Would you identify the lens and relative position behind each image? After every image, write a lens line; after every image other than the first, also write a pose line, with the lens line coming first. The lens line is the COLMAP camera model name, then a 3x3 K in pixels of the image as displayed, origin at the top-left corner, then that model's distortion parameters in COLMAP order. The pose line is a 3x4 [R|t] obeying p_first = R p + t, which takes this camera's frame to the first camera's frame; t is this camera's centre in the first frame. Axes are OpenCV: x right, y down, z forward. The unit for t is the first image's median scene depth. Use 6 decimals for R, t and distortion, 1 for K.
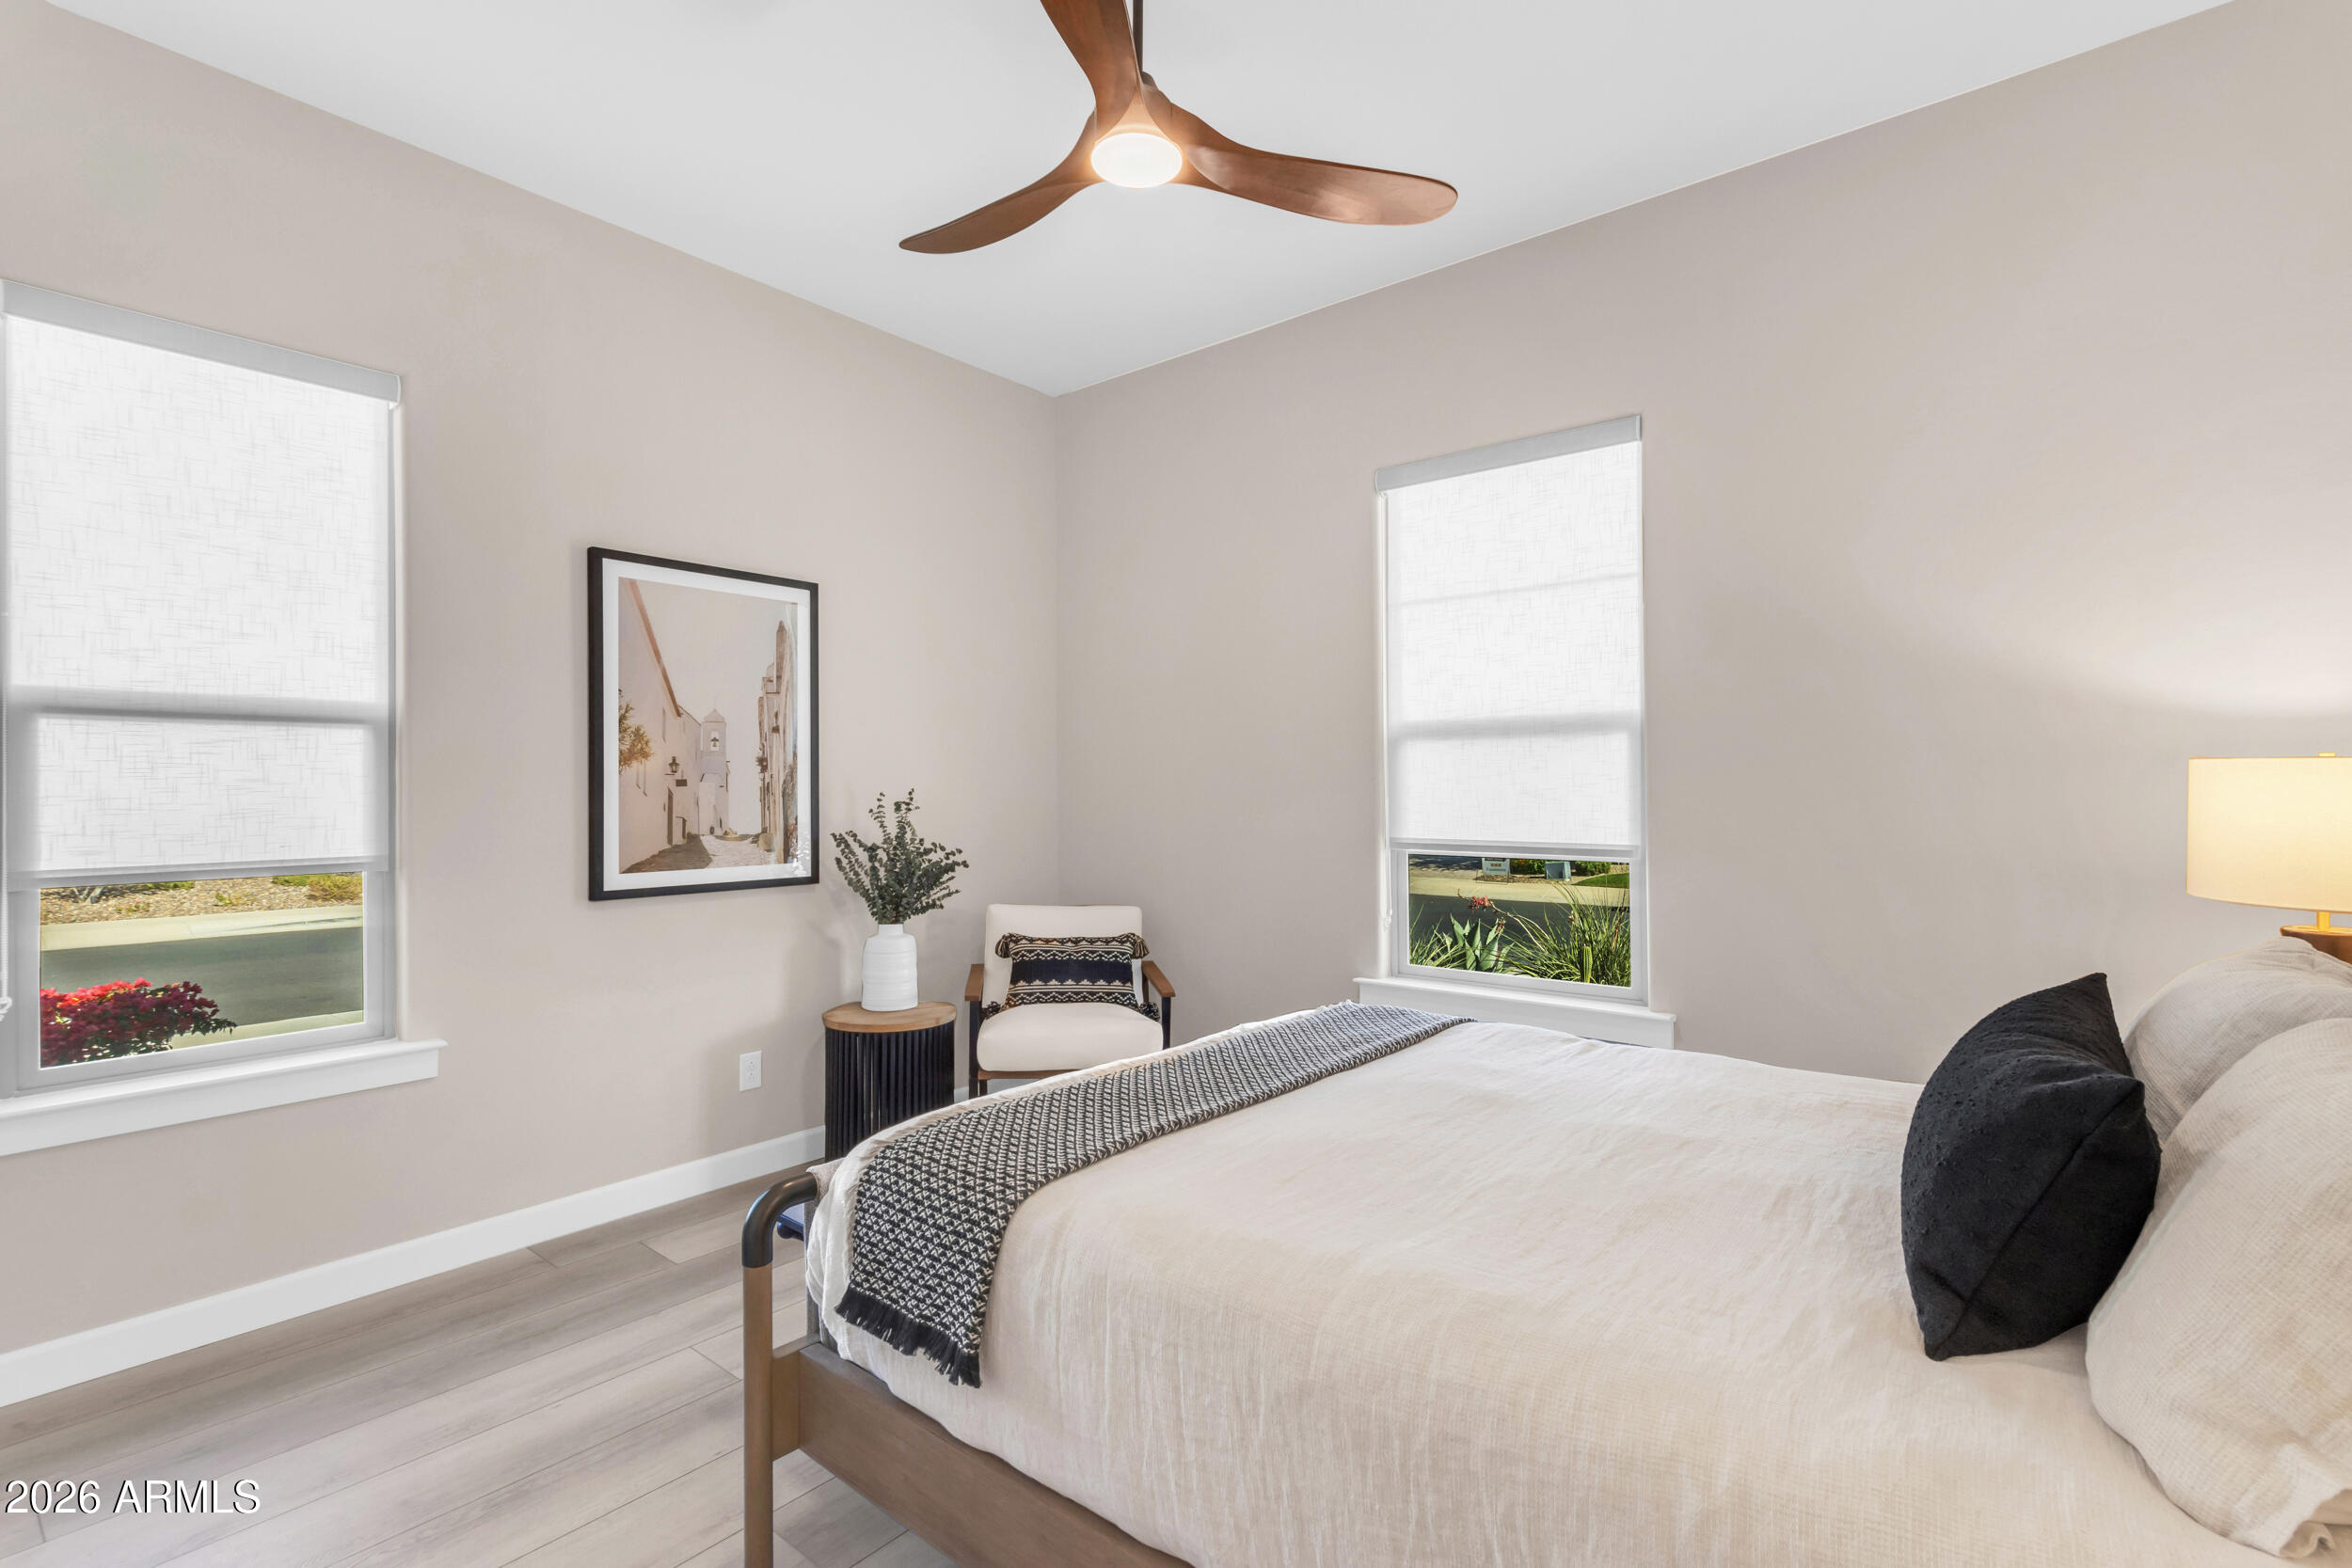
lens RADIAL K [[1088.3, 0, 1159.6], [0, 1088.3, 784.6], [0, 0, 1]] dist [-0.003085, 0.002204]
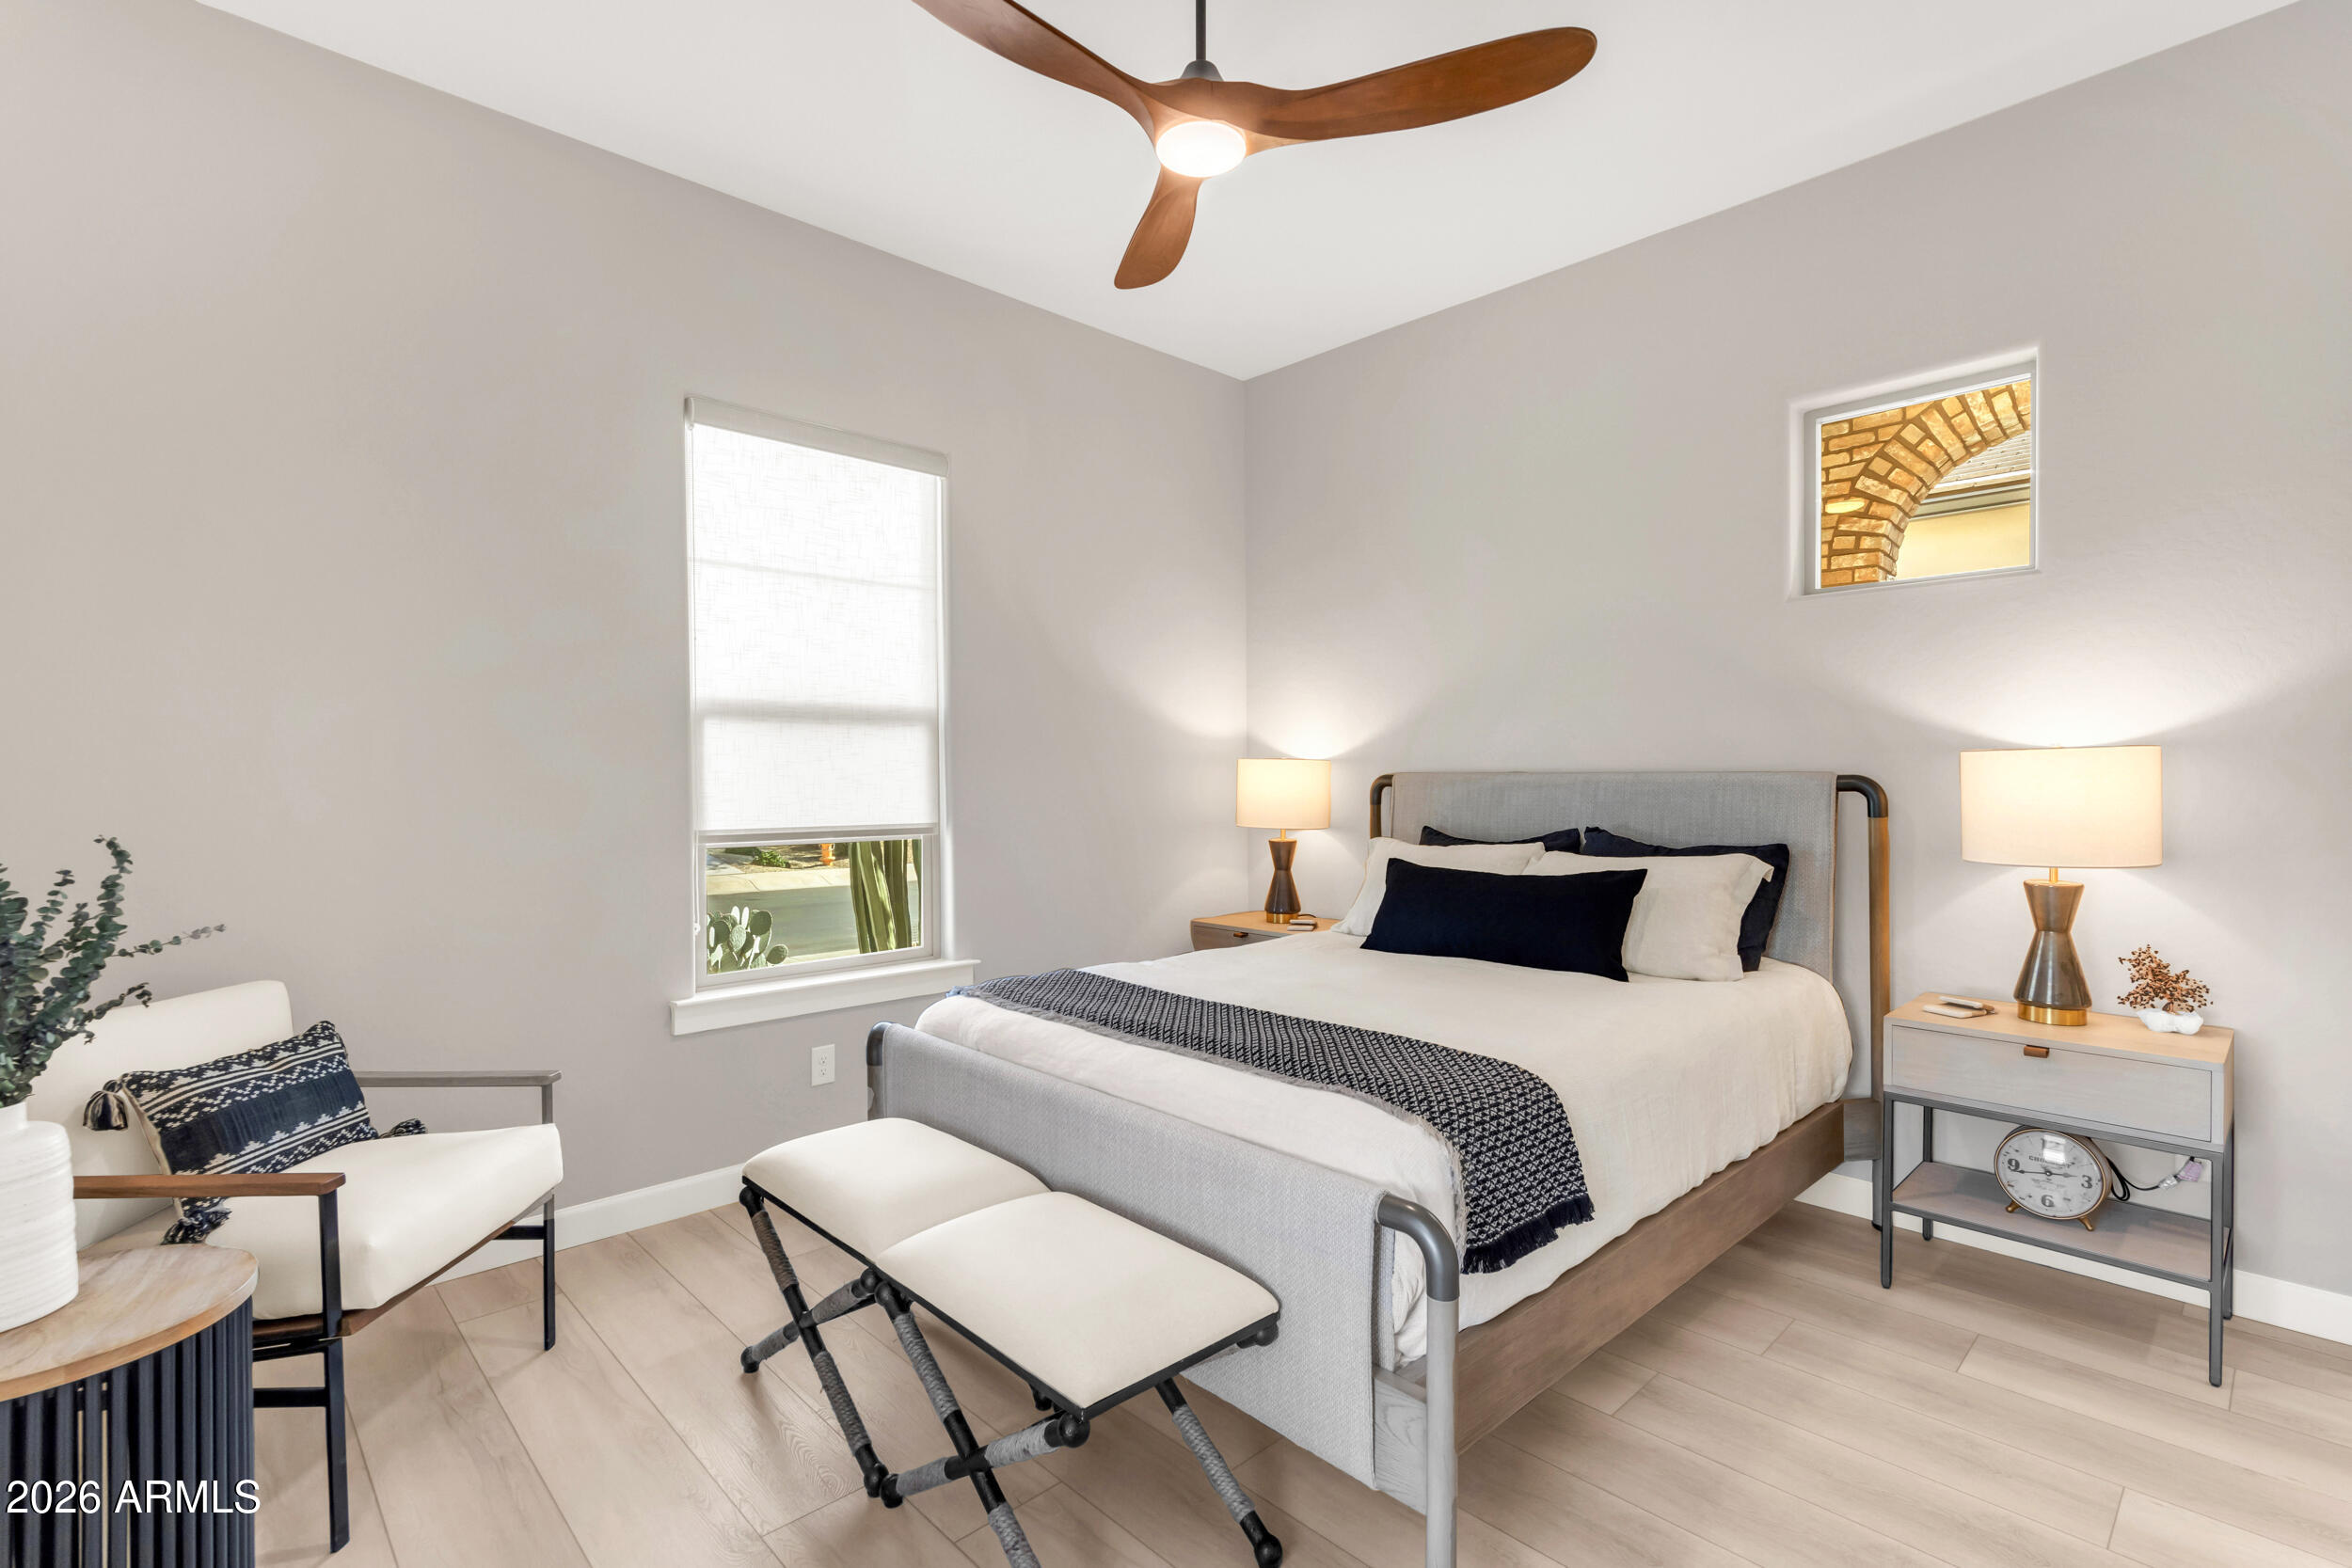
lens RADIAL K [[1088.3, 0, 1181.2], [0, 1088.3, 786.4], [0, 0, 1]] dist [-0.003085, 0.002204]
pose [[0.118311, -0.009114, 0.992935, -0.654111], [0.002959, 0.999957, 0.008826, 0.007797], [-0.992972, 0.001894, 0.118333, 0.568359]]
